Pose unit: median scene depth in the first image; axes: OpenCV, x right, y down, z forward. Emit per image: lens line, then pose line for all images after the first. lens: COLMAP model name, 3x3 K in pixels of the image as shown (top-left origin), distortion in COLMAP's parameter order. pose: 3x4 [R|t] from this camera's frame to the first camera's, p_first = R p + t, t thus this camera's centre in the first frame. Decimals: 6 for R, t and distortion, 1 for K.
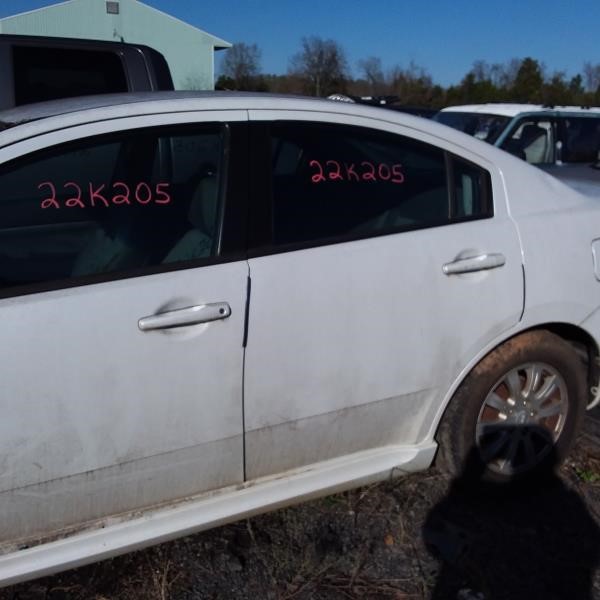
lens RADIAL K [[656.5, 0, 290.5], [0, 656.5, 288.6], [0, 0, 1]] dist [0.060604, 0.000000]
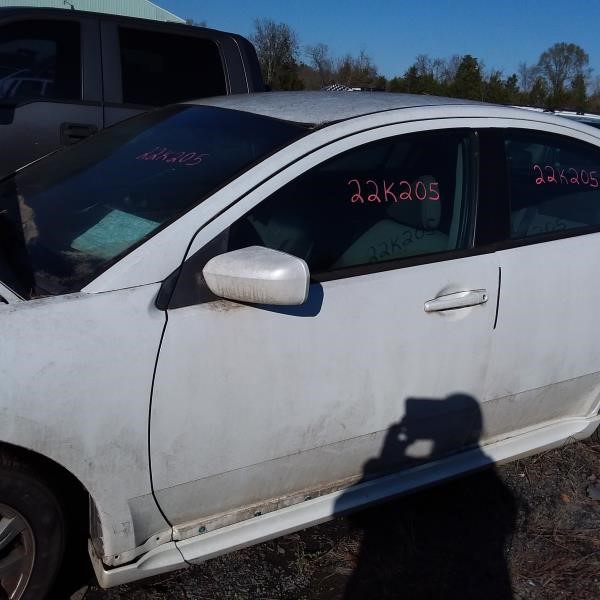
lens RADIAL K [[656.5, 0, 296.5], [0, 656.5, 301.8], [0, 0, 1]] dist [0.060604, 0.000000]
pose [[0.993849, 0.025612, 0.107744, -0.438456], [-0.029971, 0.998788, 0.039037, 0.005988], [-0.106614, -0.042026, 0.993412, -0.086996]]
